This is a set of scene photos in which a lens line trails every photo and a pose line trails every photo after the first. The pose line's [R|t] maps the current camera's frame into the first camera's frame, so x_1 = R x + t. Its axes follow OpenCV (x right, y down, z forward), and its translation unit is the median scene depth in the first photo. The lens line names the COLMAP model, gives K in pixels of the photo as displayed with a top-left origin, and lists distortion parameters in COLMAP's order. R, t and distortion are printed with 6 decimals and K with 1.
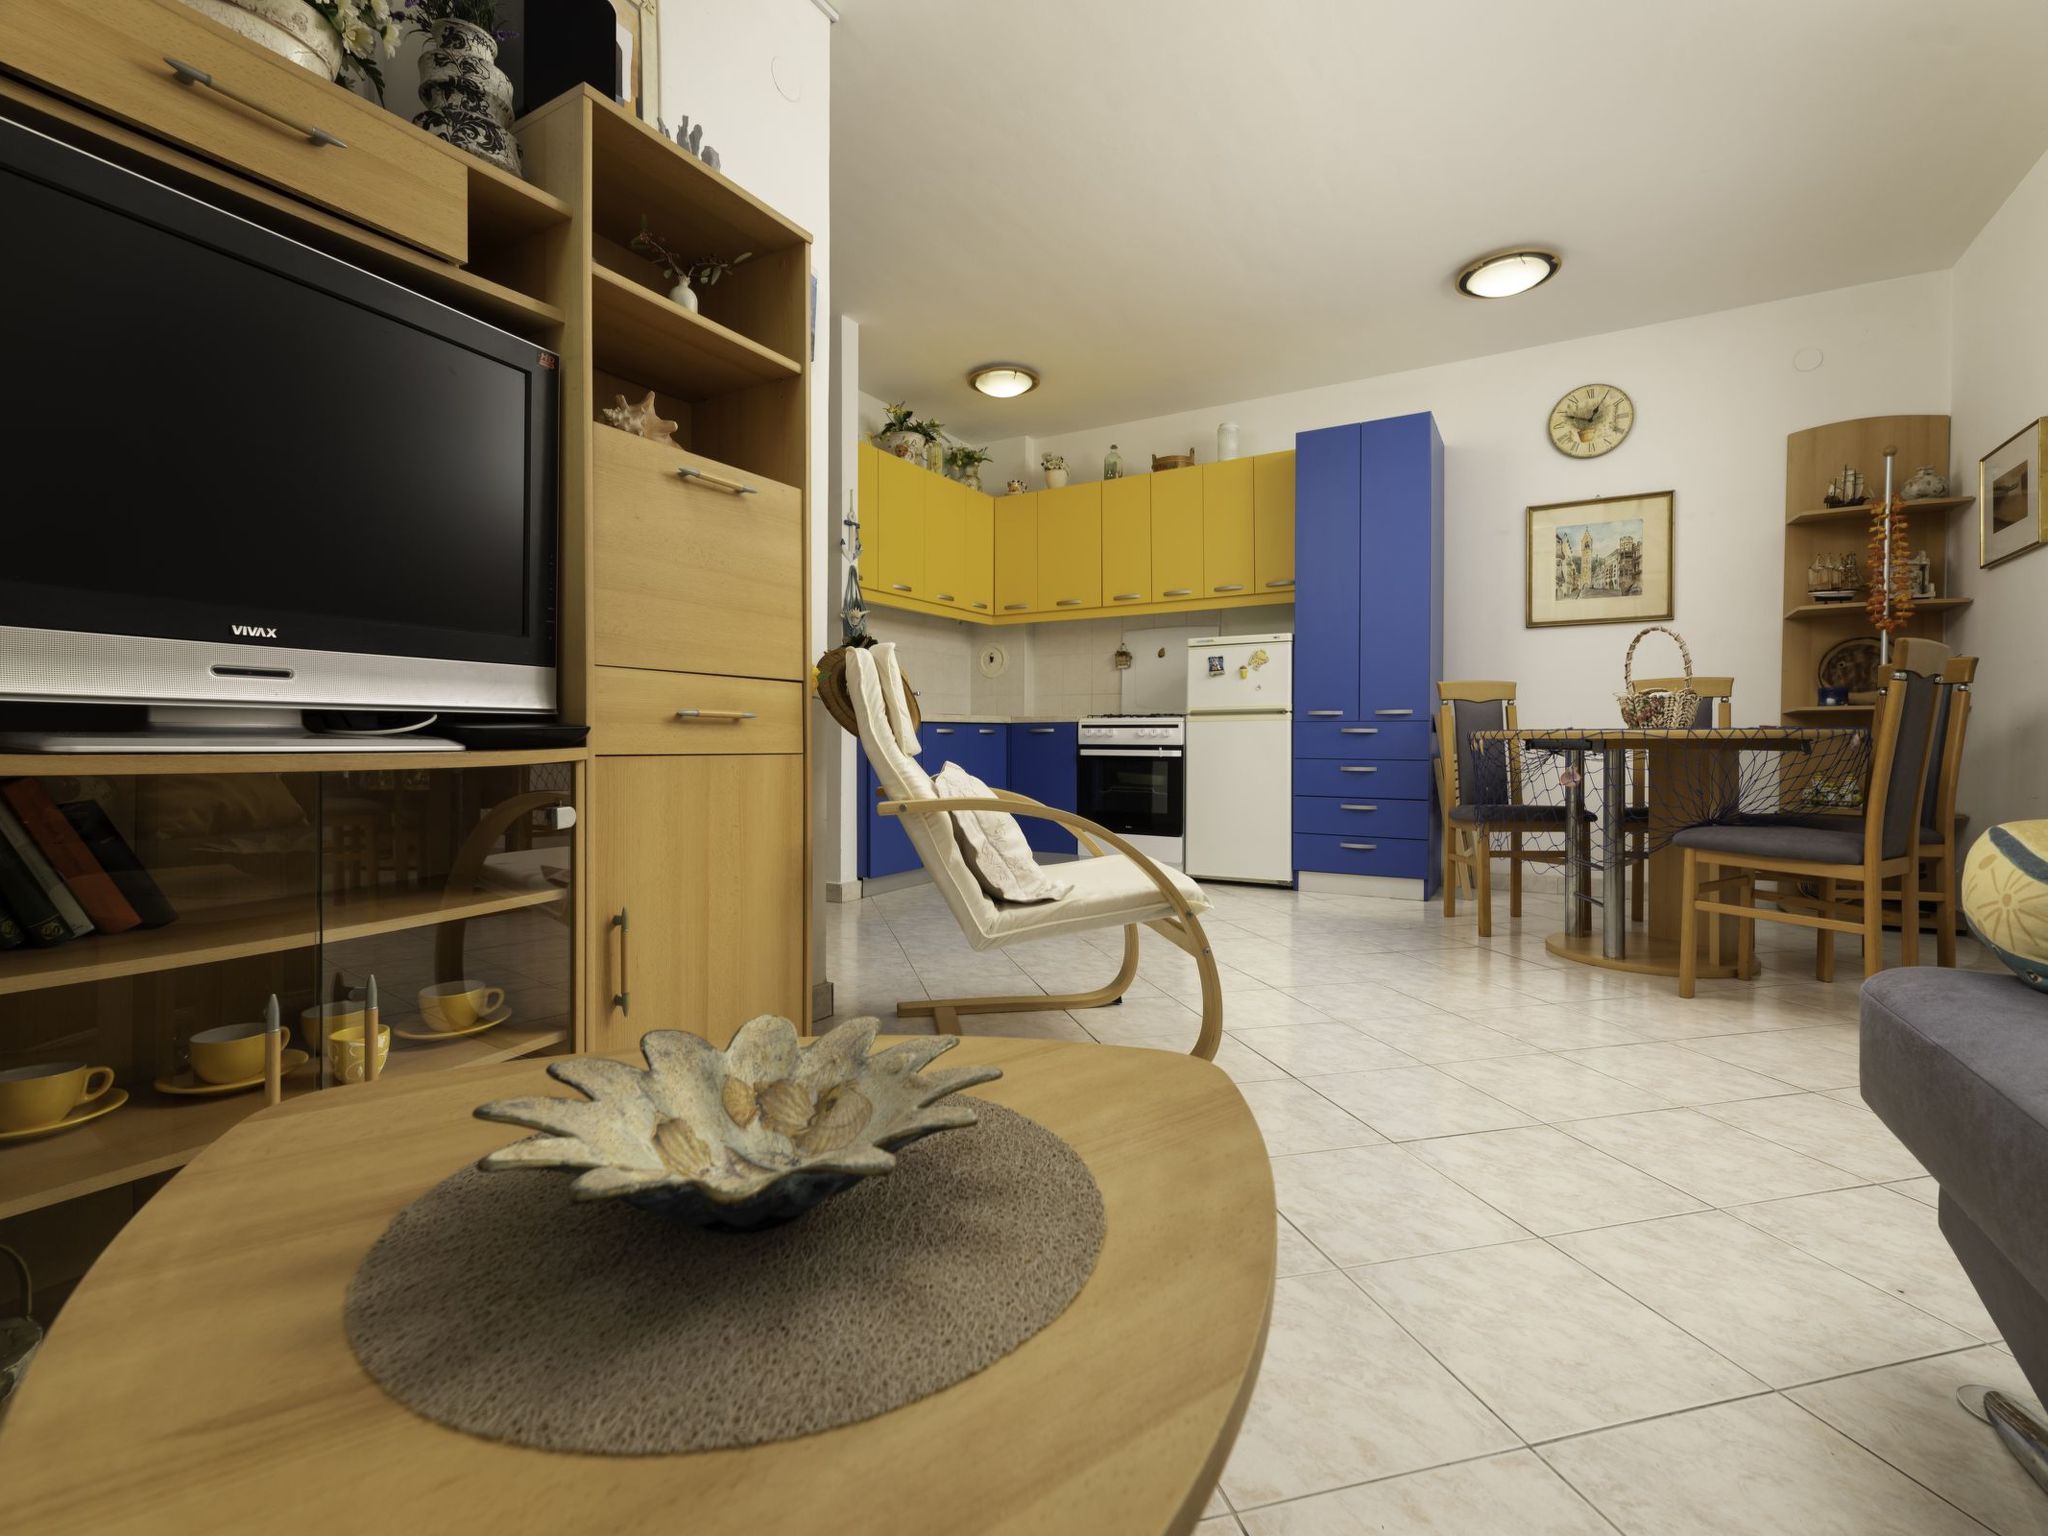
lens RADIAL K [[918.1, 0, 1010.9], [0, 918.1, 754.9], [0, 0, 1]] dist [-0.001042, 0.001015]
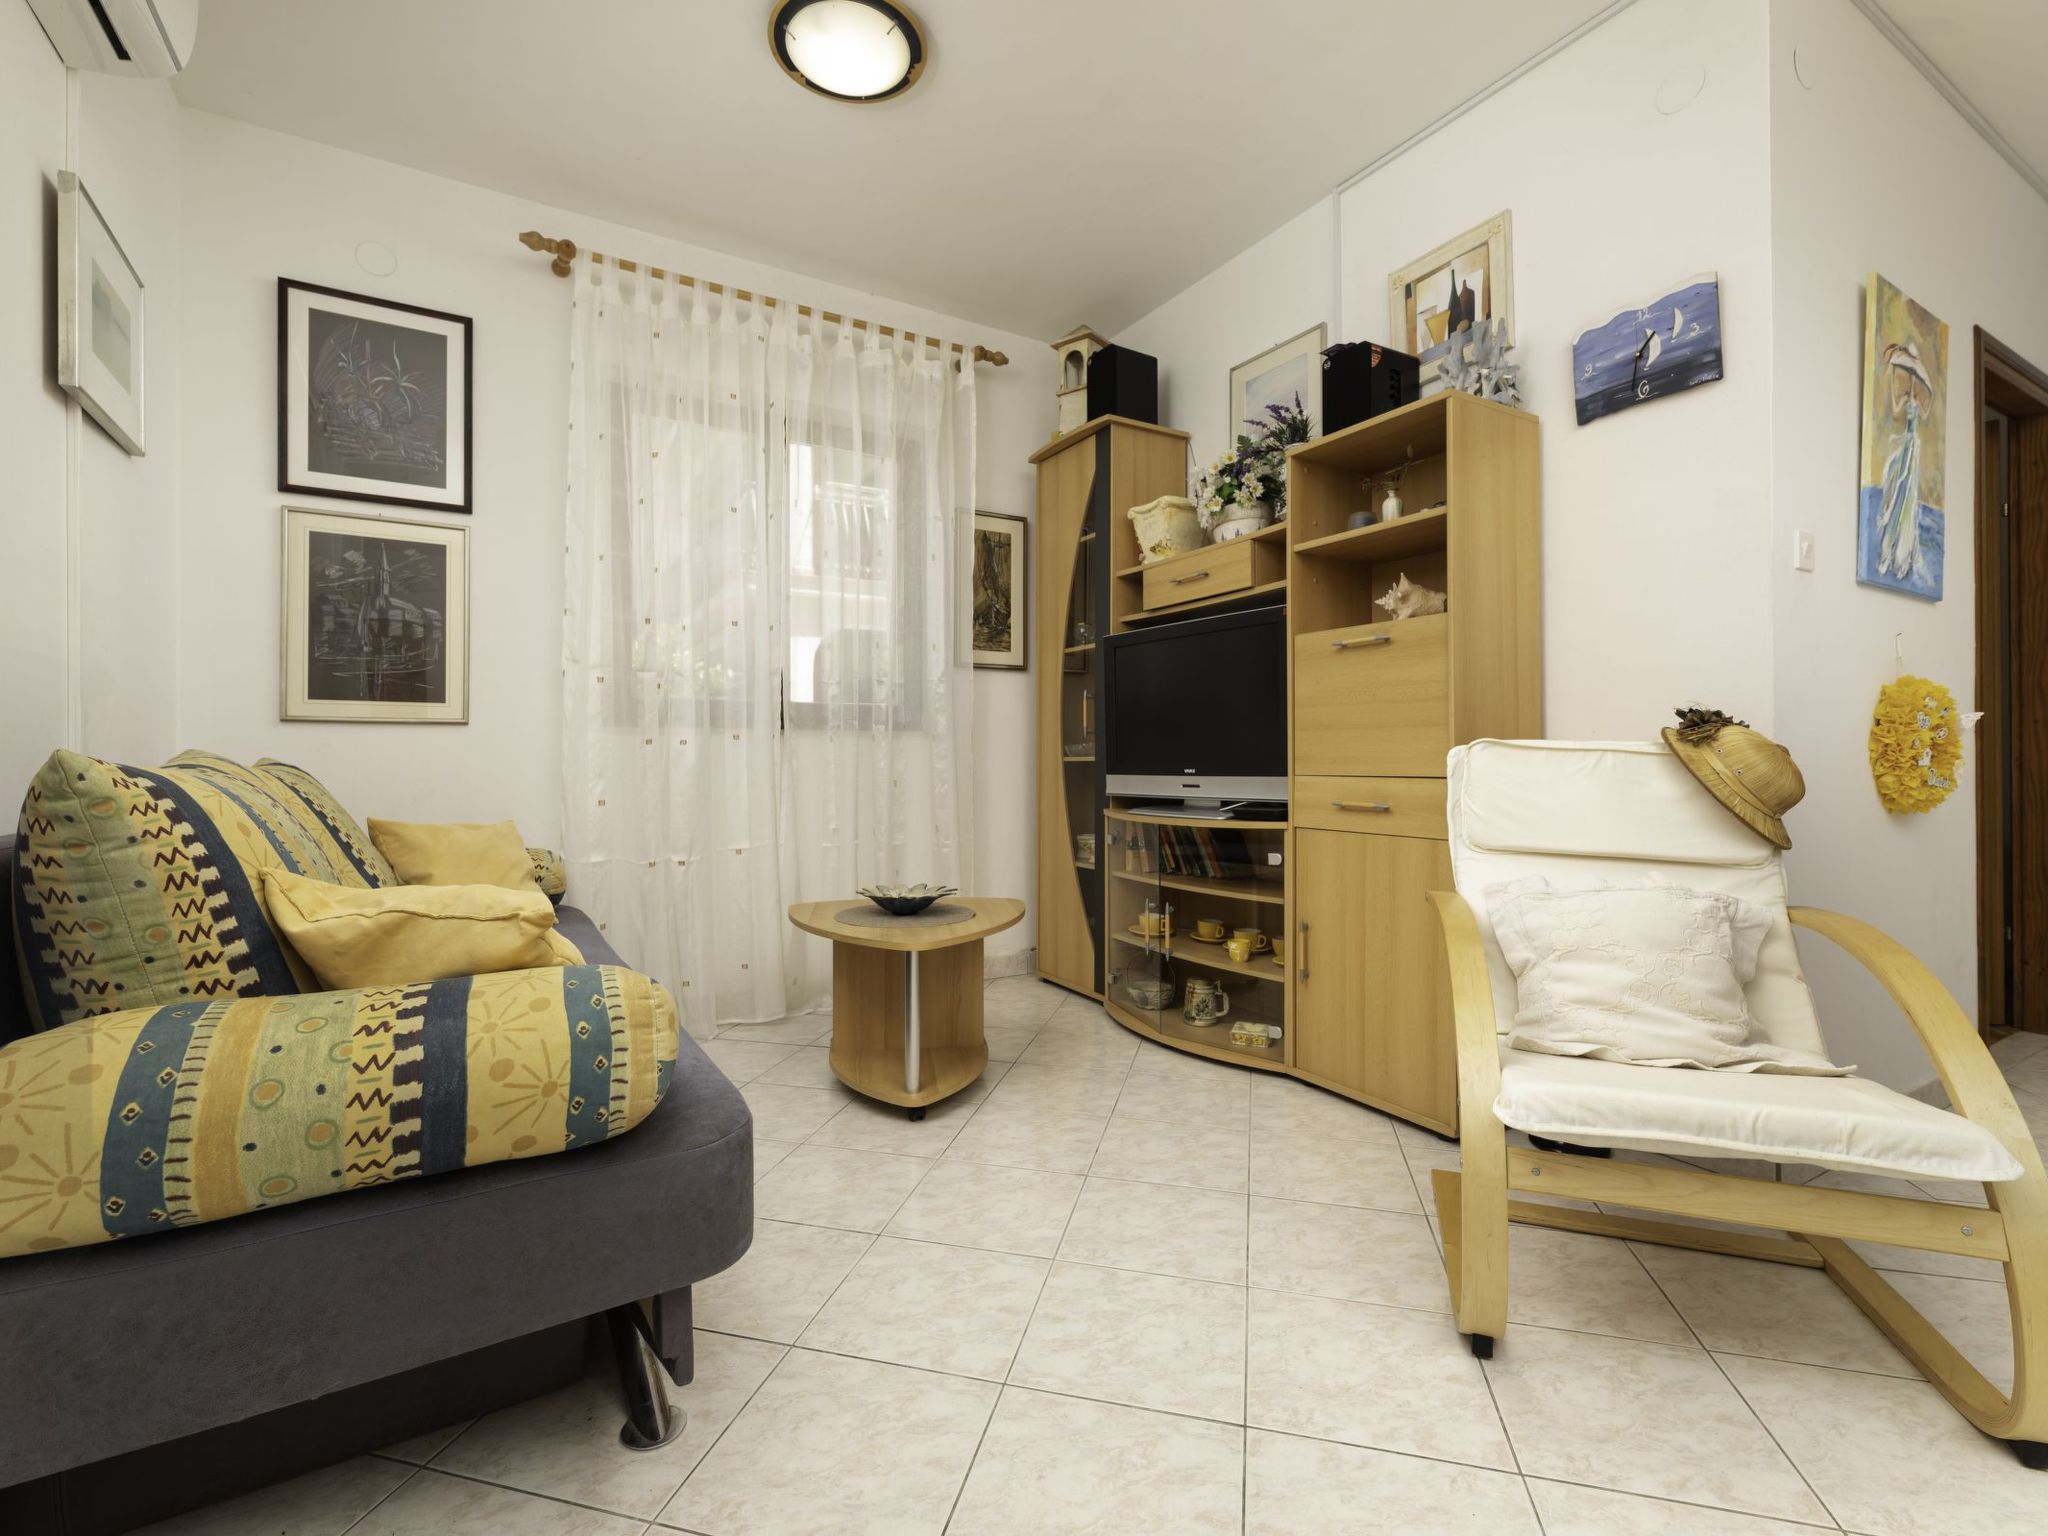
lens RADIAL K [[918.1, 0, 1026.3], [0, 918.1, 762.7], [0, 0, 1]] dist [-0.001042, 0.001015]
pose [[-0.462876, -0.001730, -0.886421, 1.356166], [-0.019640, 0.999773, 0.008304, -0.128784], [0.886205, 0.021253, -0.462805, 1.383176]]
